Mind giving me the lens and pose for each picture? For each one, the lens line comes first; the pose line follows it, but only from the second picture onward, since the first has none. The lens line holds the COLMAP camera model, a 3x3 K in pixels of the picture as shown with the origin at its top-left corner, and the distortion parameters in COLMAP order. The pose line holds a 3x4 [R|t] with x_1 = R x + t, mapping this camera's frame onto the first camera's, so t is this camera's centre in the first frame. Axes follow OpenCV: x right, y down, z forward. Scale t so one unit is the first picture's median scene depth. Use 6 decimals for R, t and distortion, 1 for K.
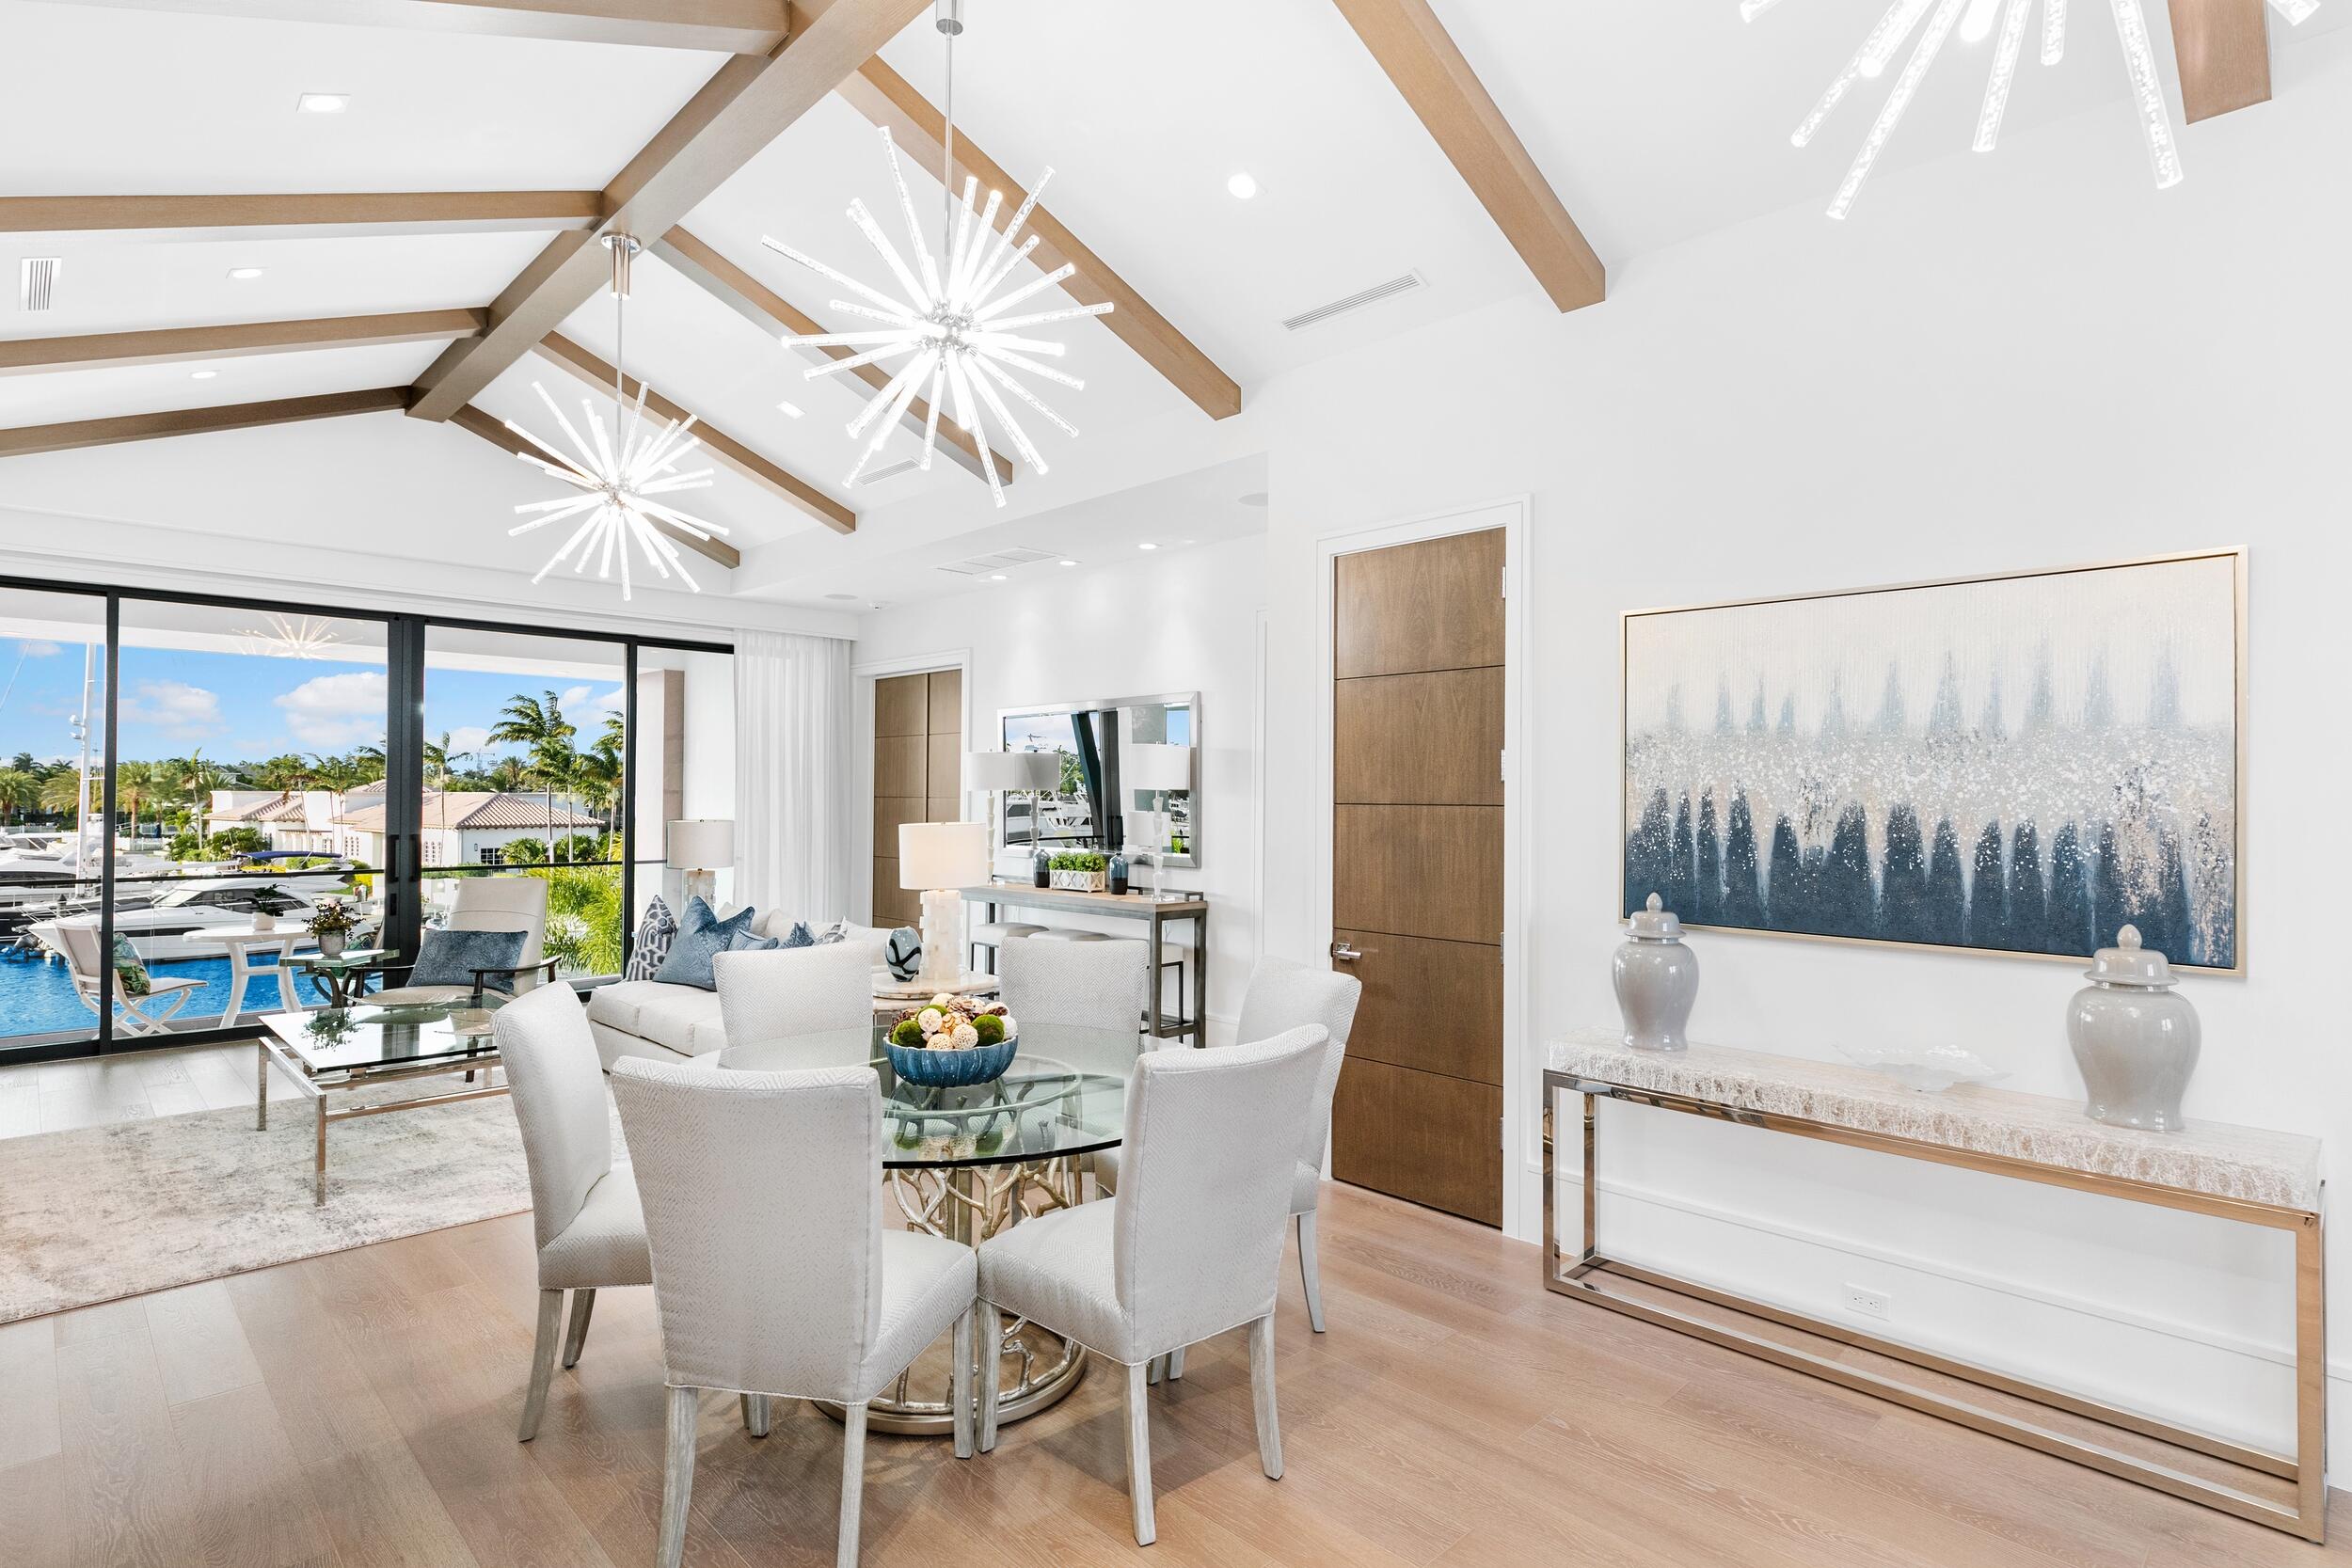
lens RADIAL K [[1210.8, 0, 1179.6], [0, 1210.8, 784.4], [0, 0, 1]] dist [0.013385, 0.000757]
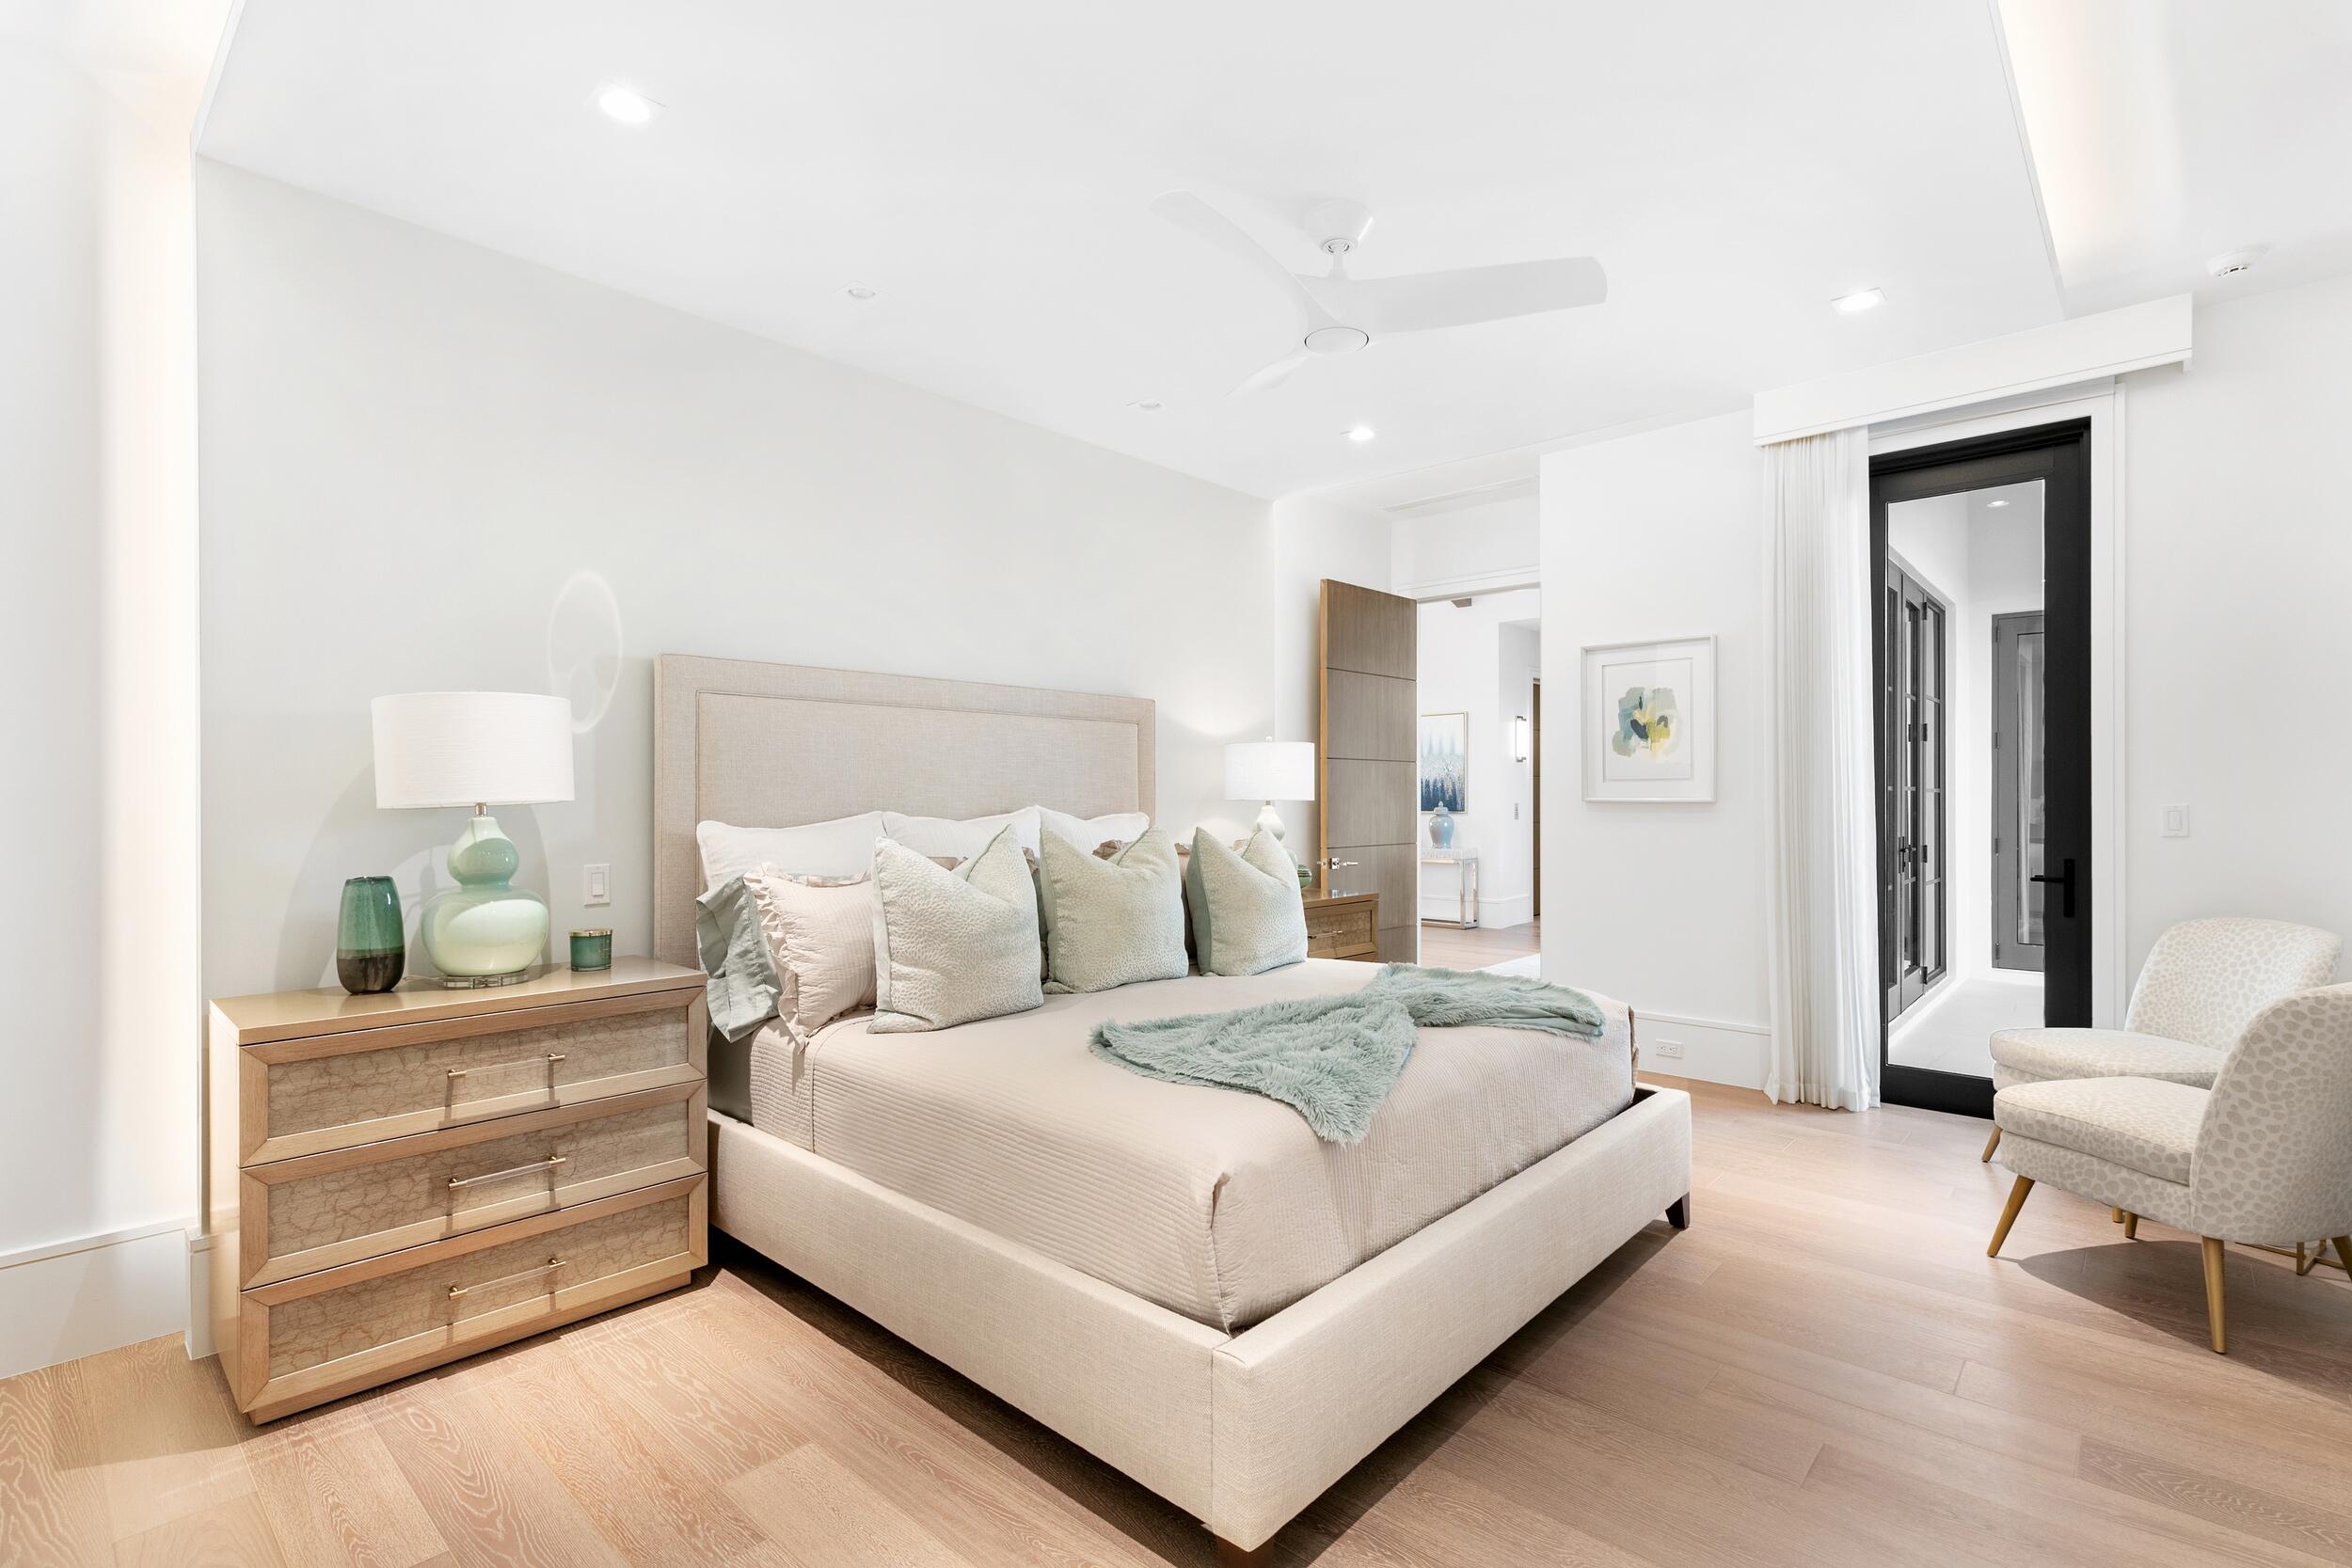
lens RADIAL K [[1078.3, 0, 1174.1], [0, 1078.3, 785.3], [0, 0, 1]] dist [0.000377, -0.000017]
pose [[0.997816, -0.006911, 0.065694, -0.102003], [0.006311, 0.999937, 0.009335, 0.004480], [-0.065754, -0.008900, 0.997796, -0.686665]]
